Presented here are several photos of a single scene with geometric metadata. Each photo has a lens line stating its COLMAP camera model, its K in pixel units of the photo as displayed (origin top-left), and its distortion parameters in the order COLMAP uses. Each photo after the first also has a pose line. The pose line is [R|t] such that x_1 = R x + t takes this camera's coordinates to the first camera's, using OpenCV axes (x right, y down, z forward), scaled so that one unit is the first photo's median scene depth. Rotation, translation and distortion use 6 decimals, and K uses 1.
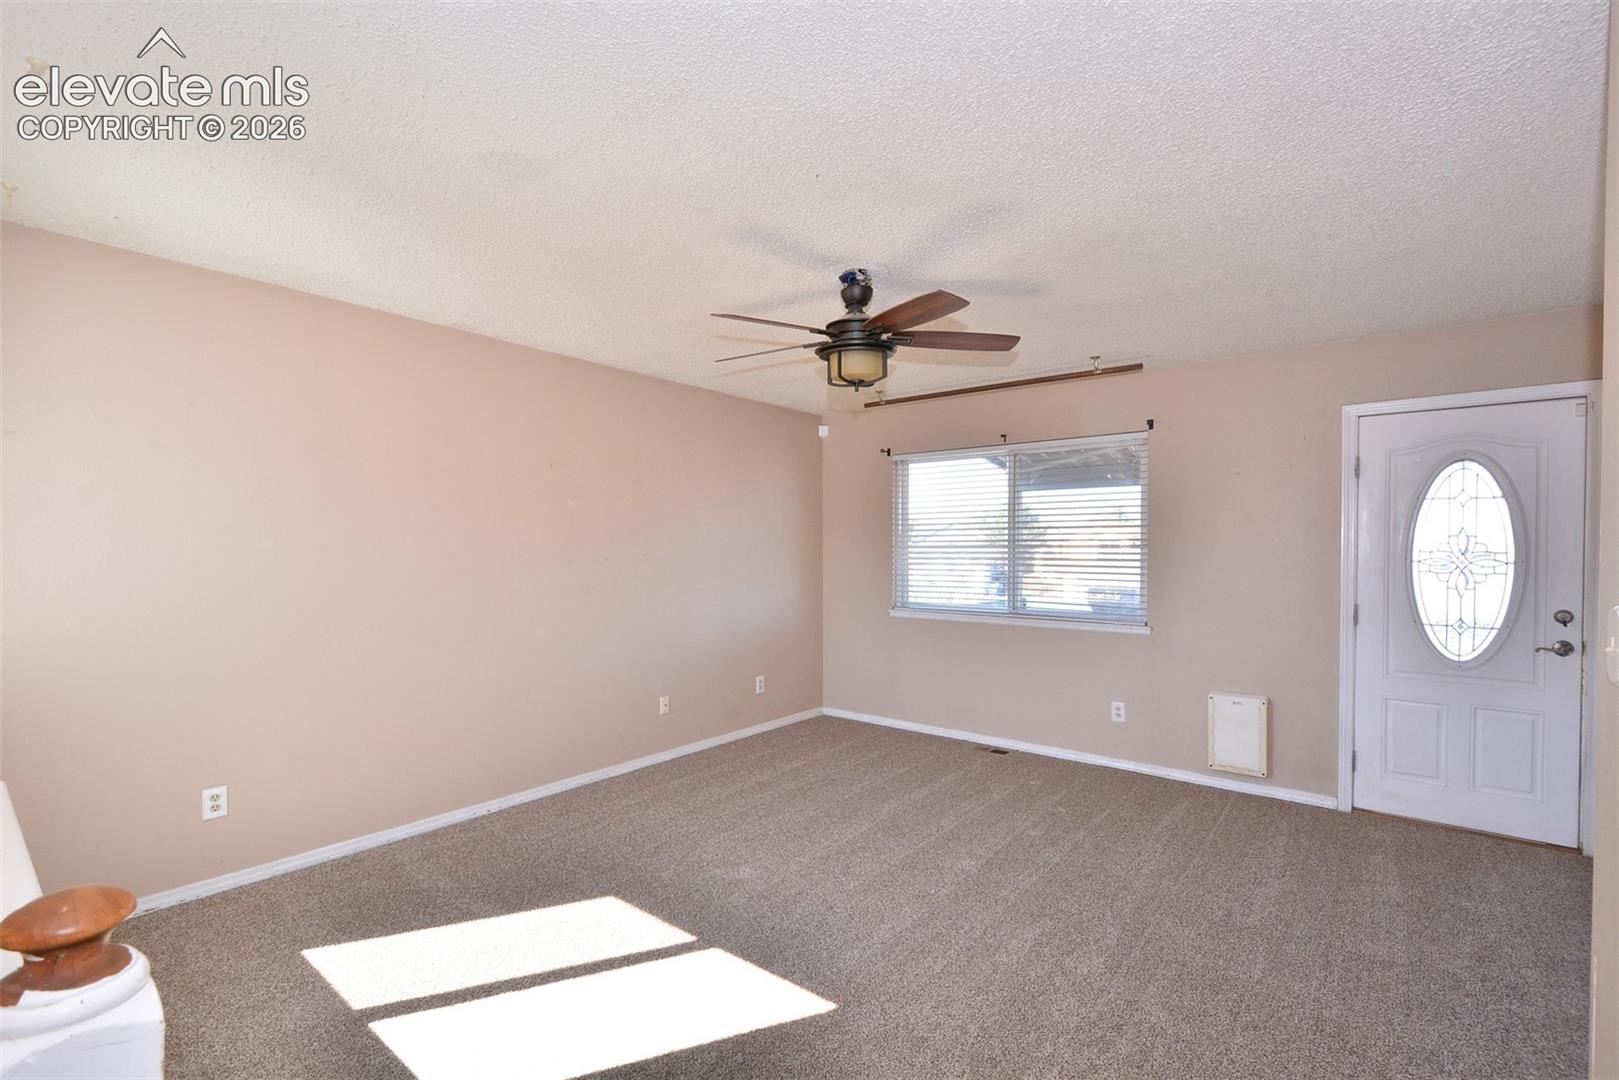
lens RADIAL K [[709.1, 0, 802.3], [0, 709.1, 555.9], [0, 0, 1]] dist [0.008604, -0.008598]
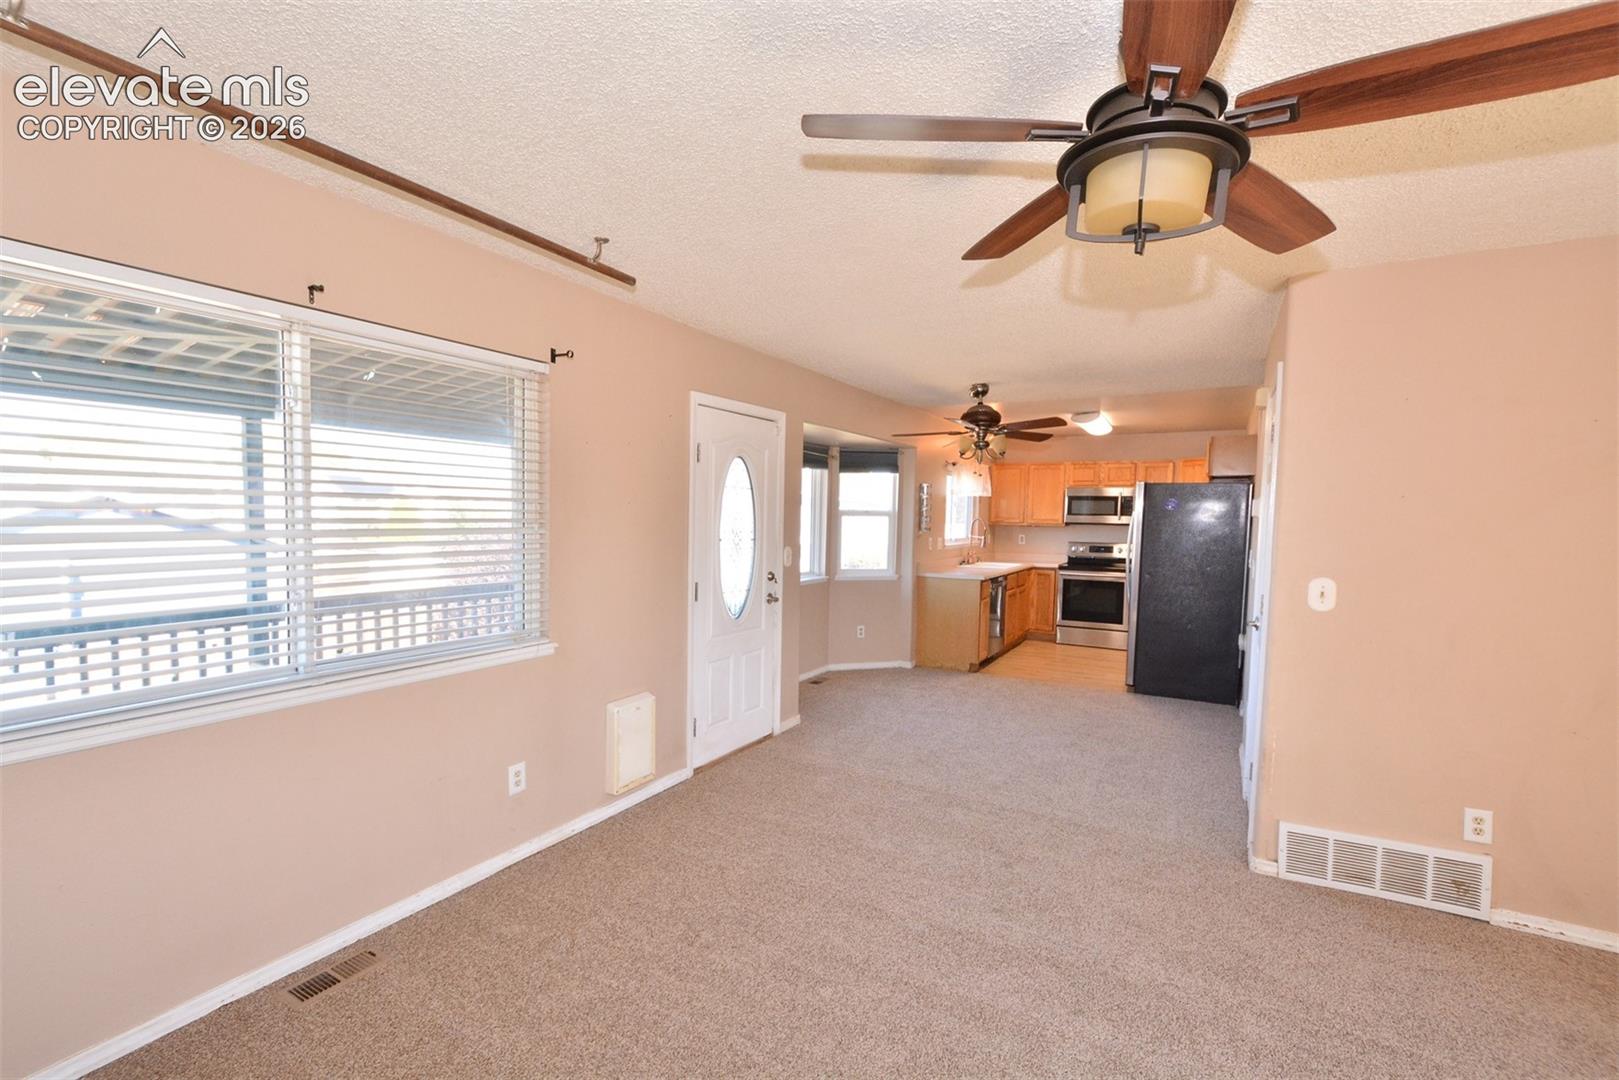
lens RADIAL K [[709.1, 0, 802.3], [0, 709.1, 555.9], [0, 0, 1]] dist [0.008604, -0.008598]
pose [[-0.159022, -0.068921, 0.984866, -0.339890], [-0.010442, 0.997622, 0.068127, -0.052952], [-0.987220, 0.000550, -0.159363, 1.181584]]
